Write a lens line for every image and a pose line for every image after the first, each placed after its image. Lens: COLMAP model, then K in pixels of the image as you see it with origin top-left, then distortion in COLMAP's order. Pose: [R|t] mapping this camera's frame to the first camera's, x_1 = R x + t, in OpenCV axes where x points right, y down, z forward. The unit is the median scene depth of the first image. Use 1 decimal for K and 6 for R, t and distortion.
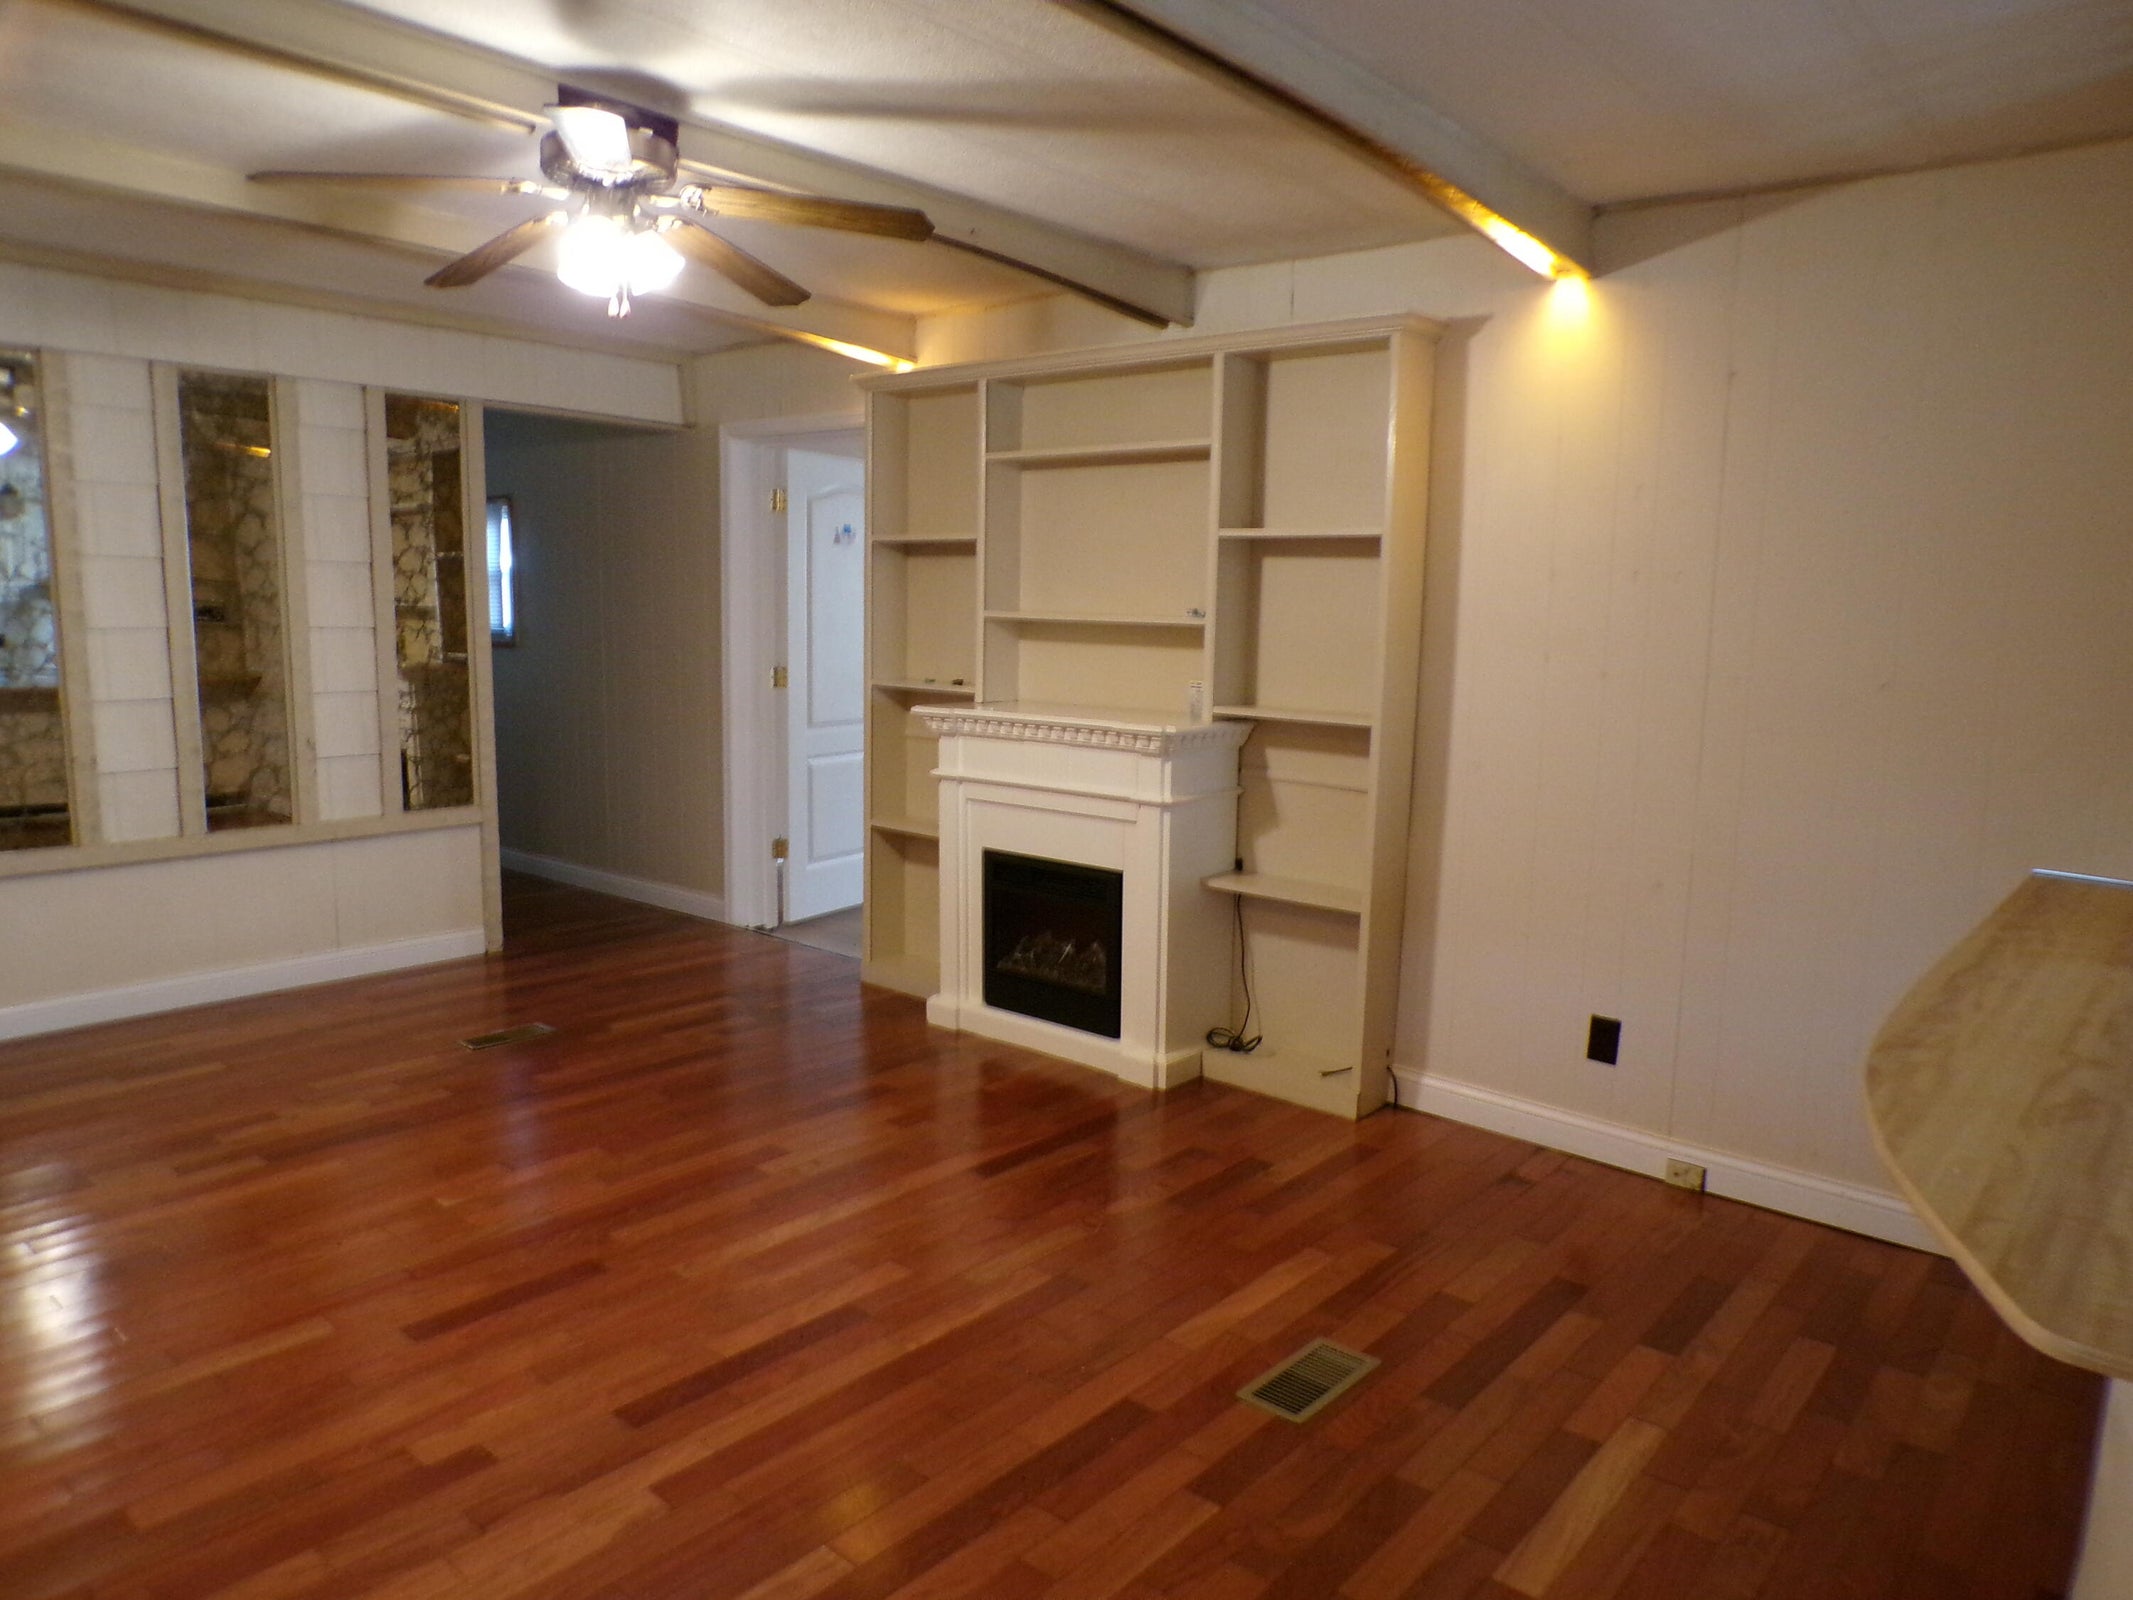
lens RADIAL K [[1449.8, 0, 1070.0], [0, 1449.8, 805.6], [0, 0, 1]] dist [-0.030644, 0.010983]
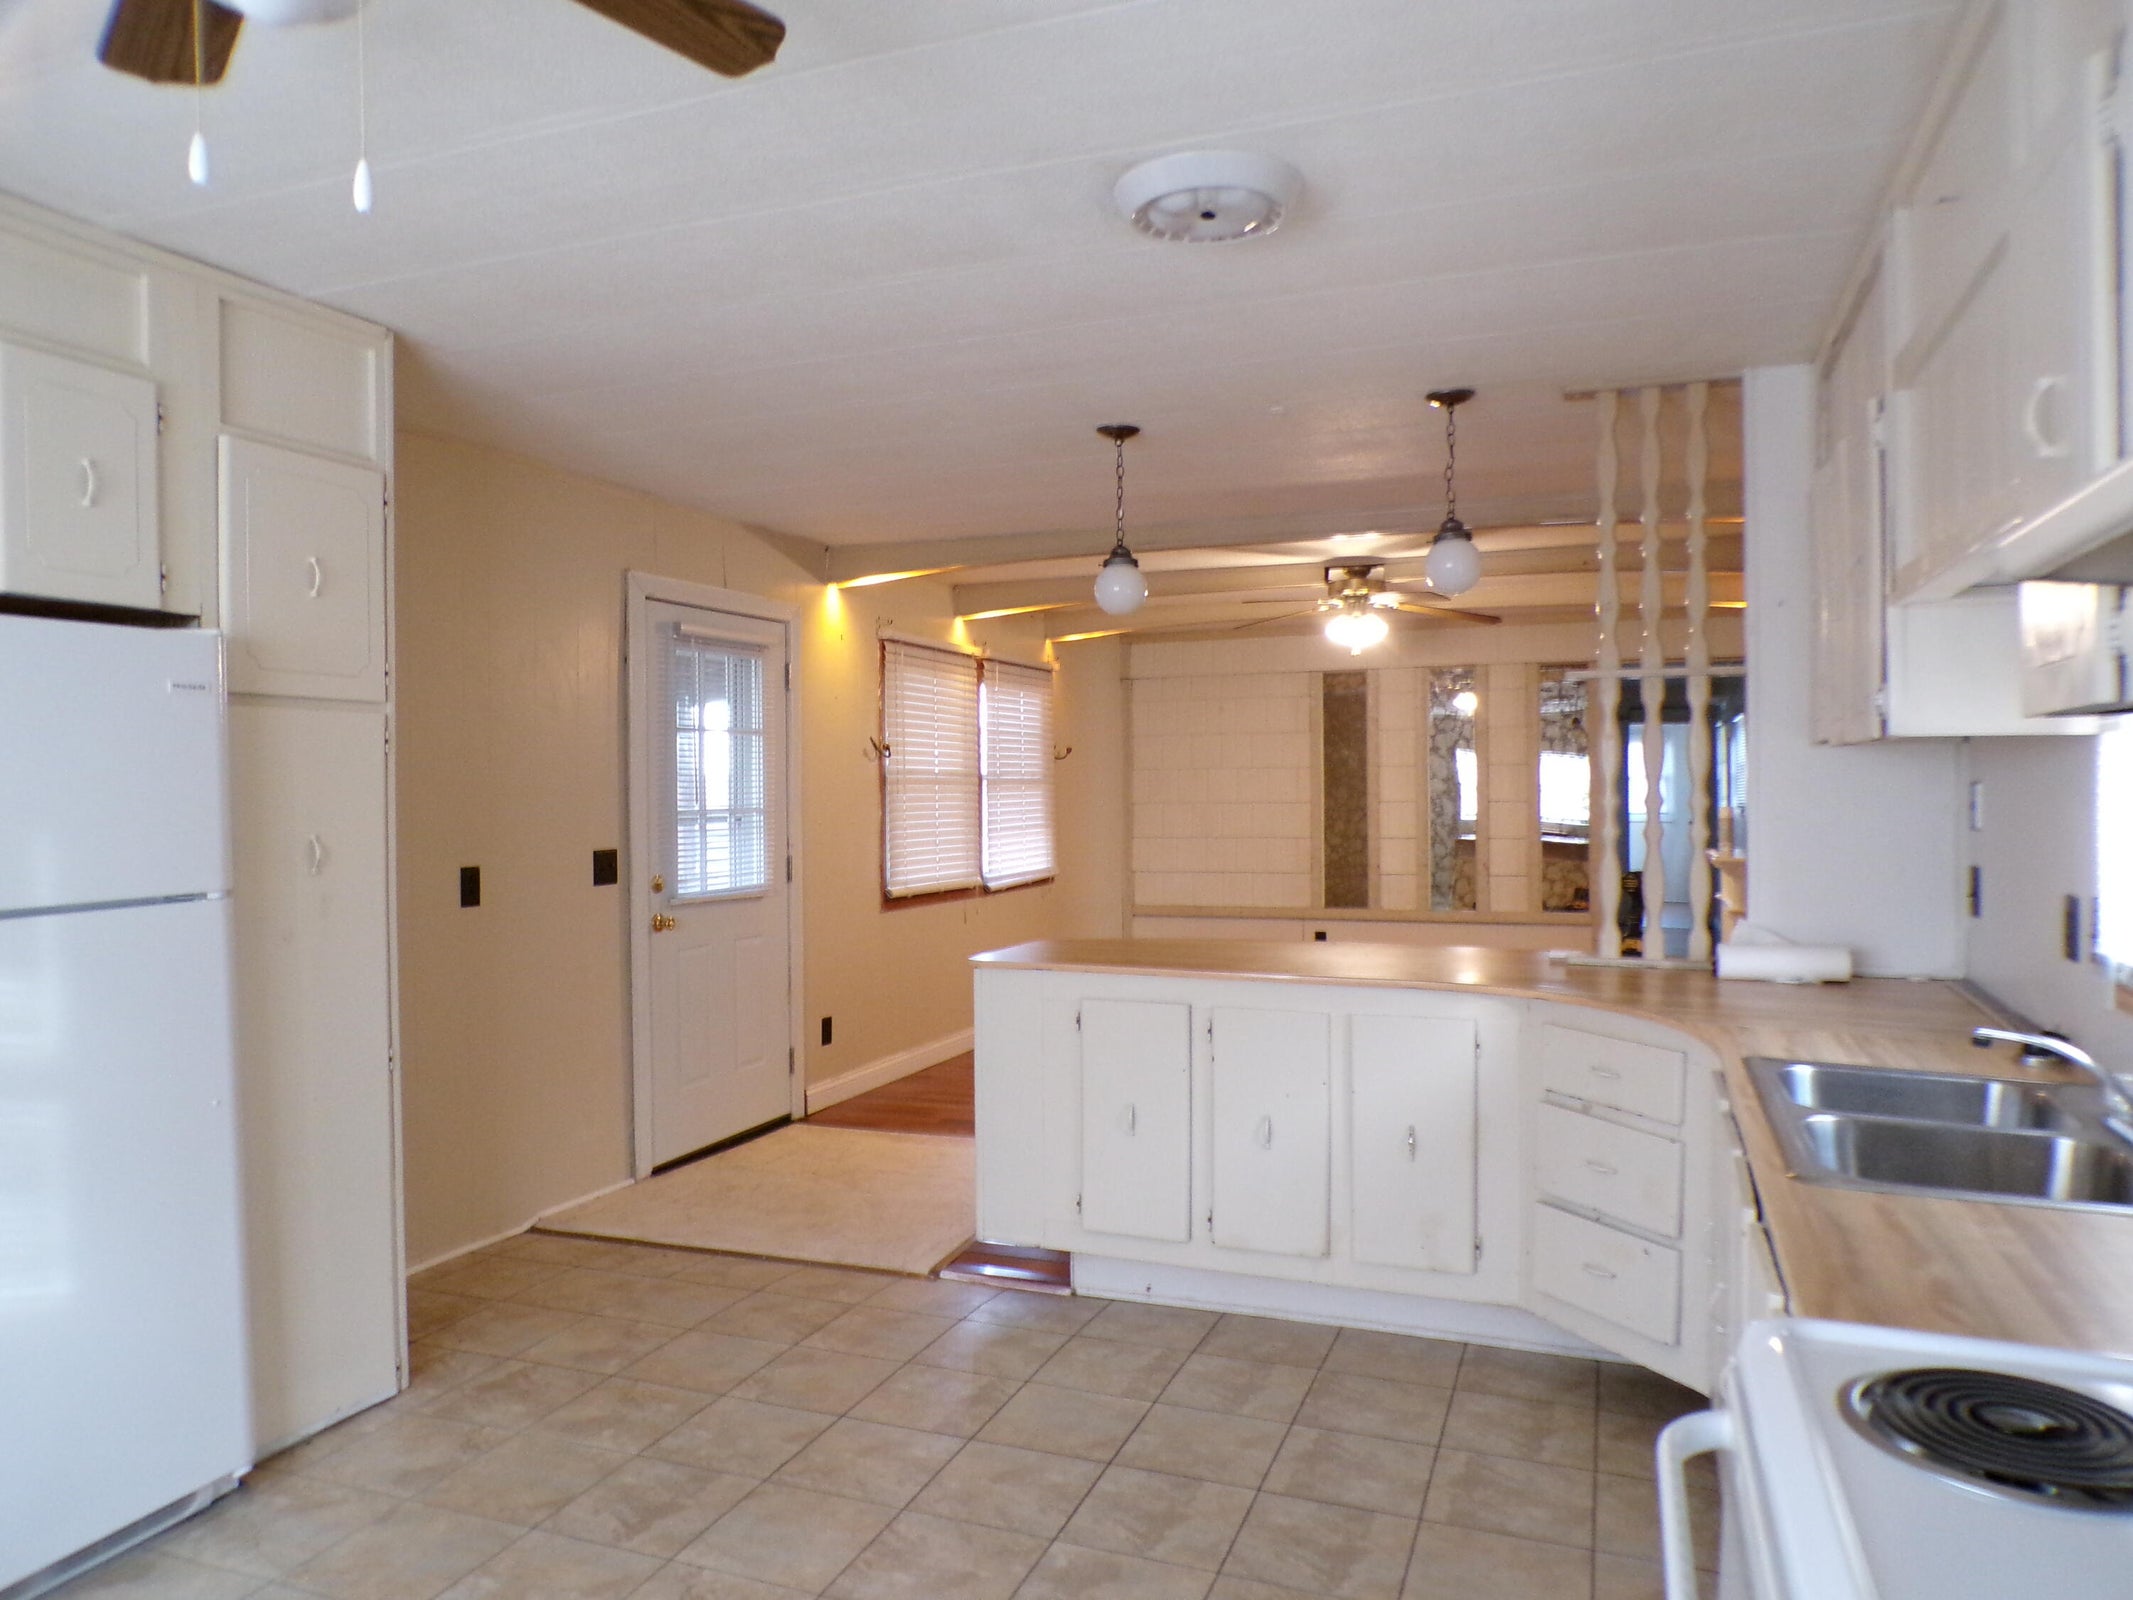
lens RADIAL K [[1449.8, 0, 1065.5], [0, 1449.8, 792.1], [0, 0, 1]] dist [-0.030644, 0.010983]
pose [[0.338391, -0.013355, -0.940911, 1.098048], [-0.119298, 0.991222, -0.056974, 0.034282], [0.933413, 0.131528, 0.333827, -0.099788]]
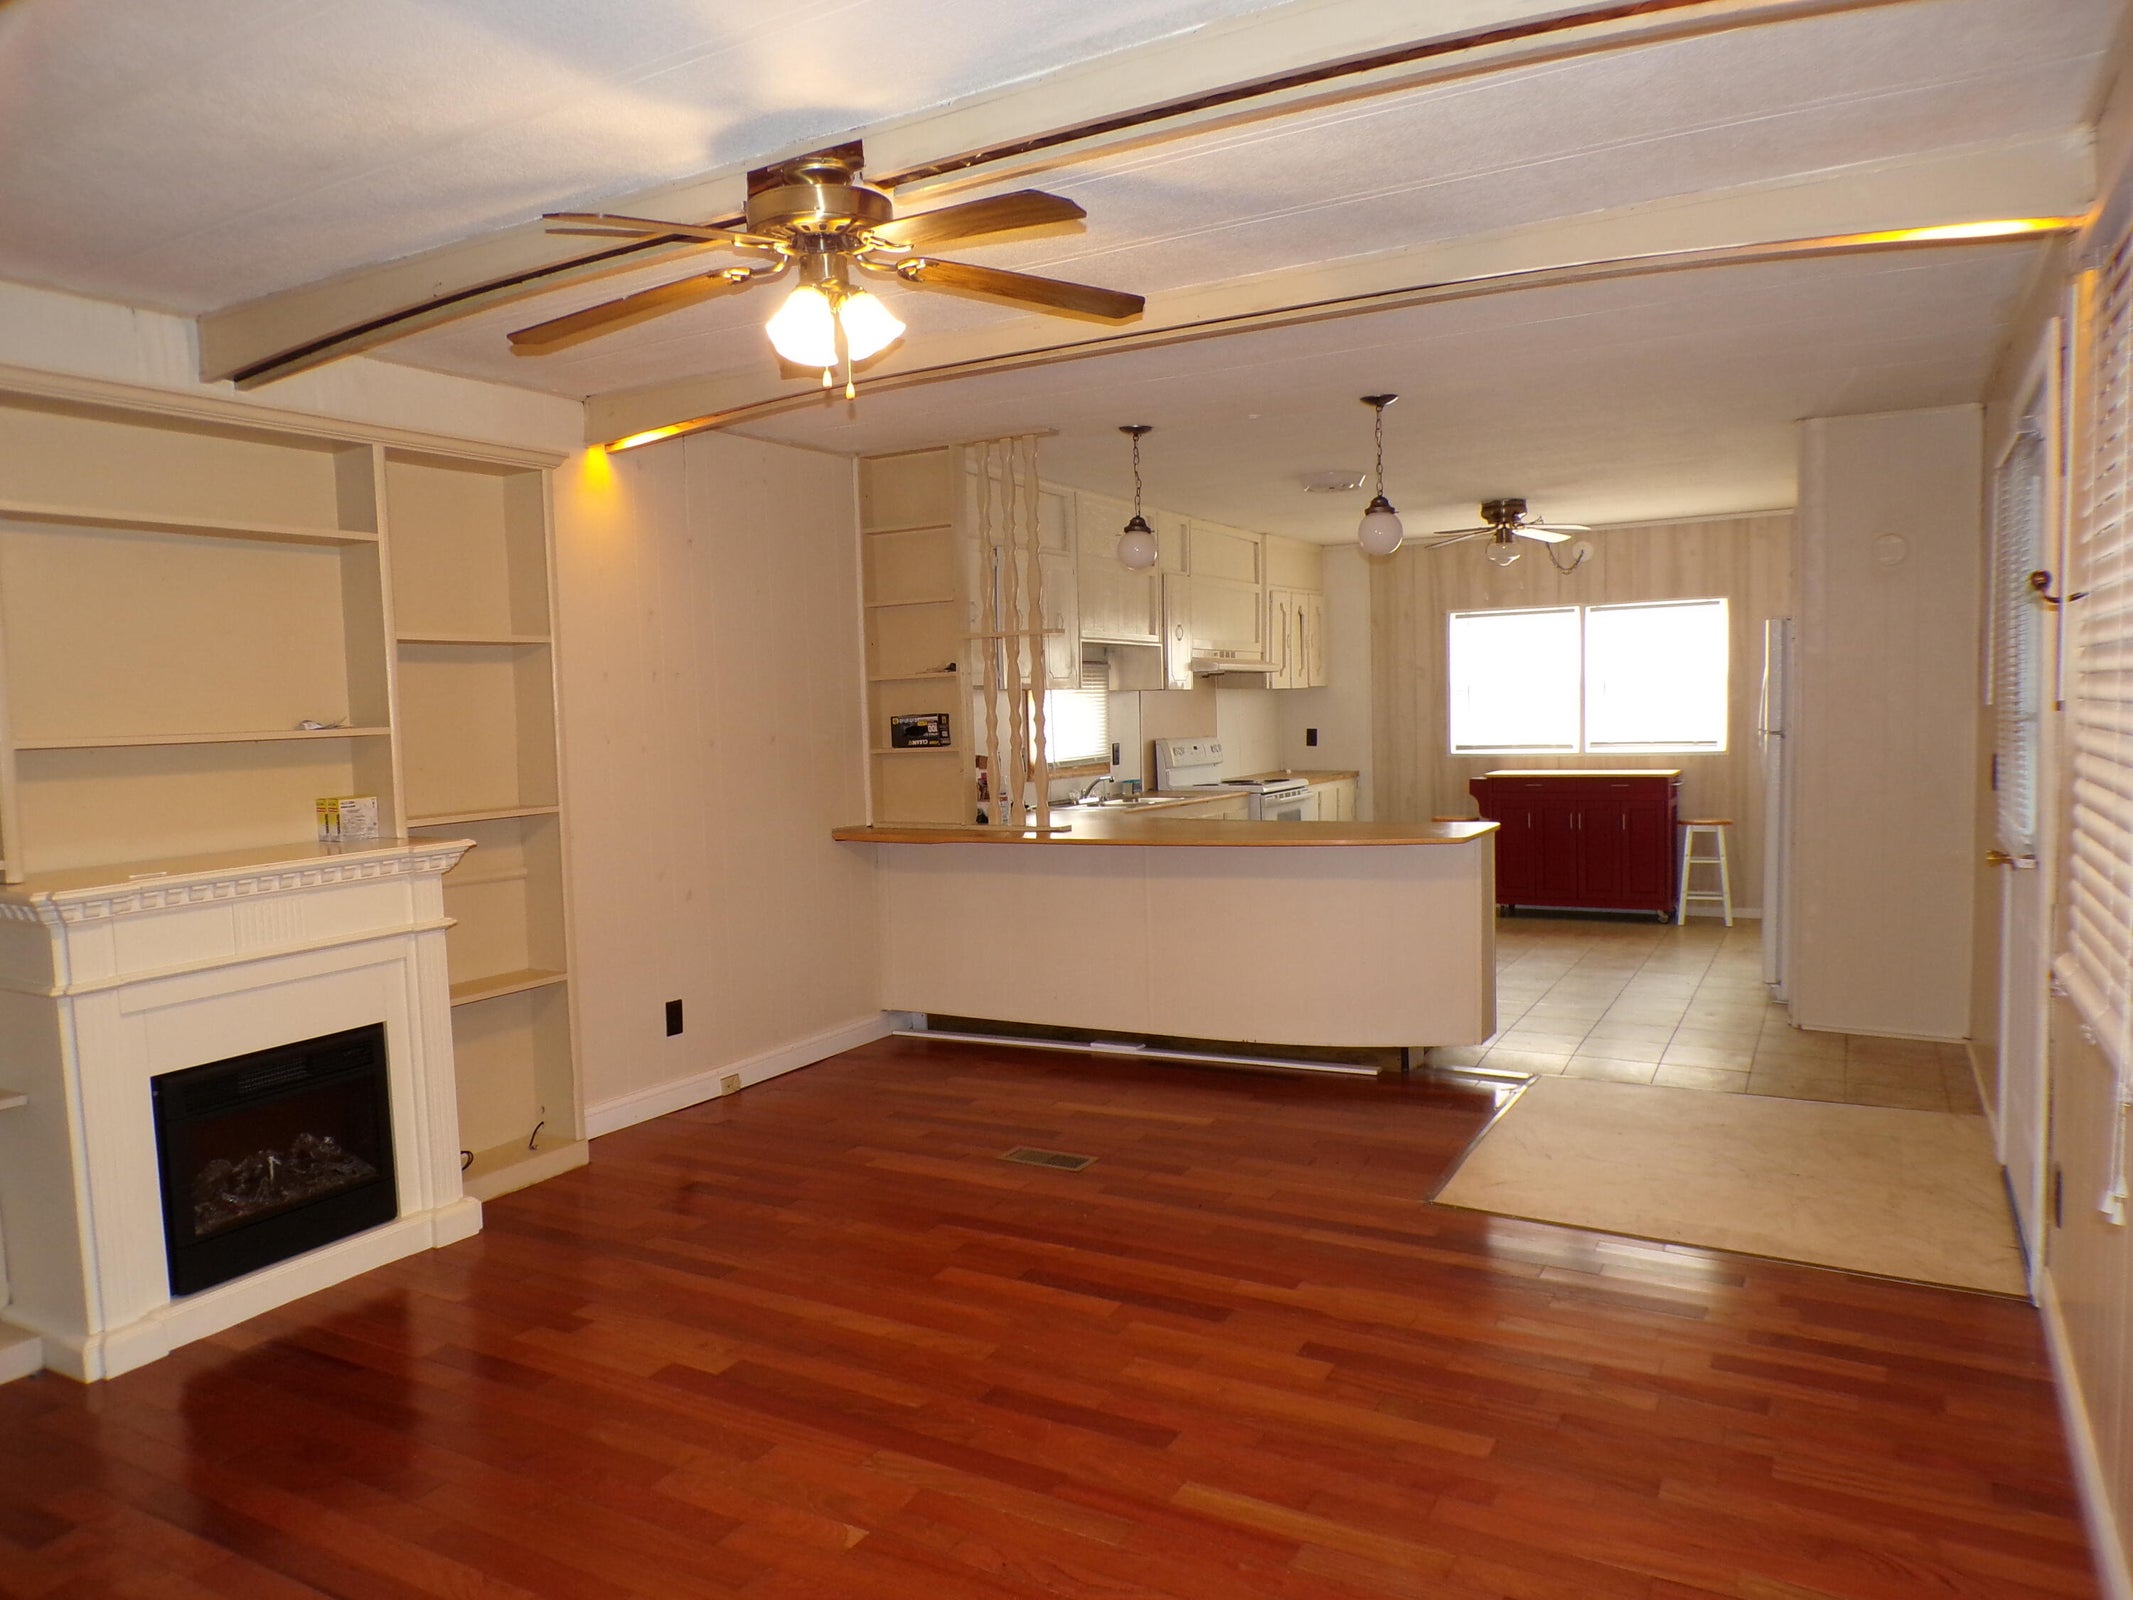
lens RADIAL K [[1449.8, 0, 1070.5], [0, 1449.8, 797.7], [0, 0, 1]] dist [-0.030644, 0.010983]
pose [[-0.198441, -0.085670, 0.976361, -0.858197], [0.159400, 0.980089, 0.118394, -0.119707], [-0.967064, 0.179126, -0.180834, 0.726828]]
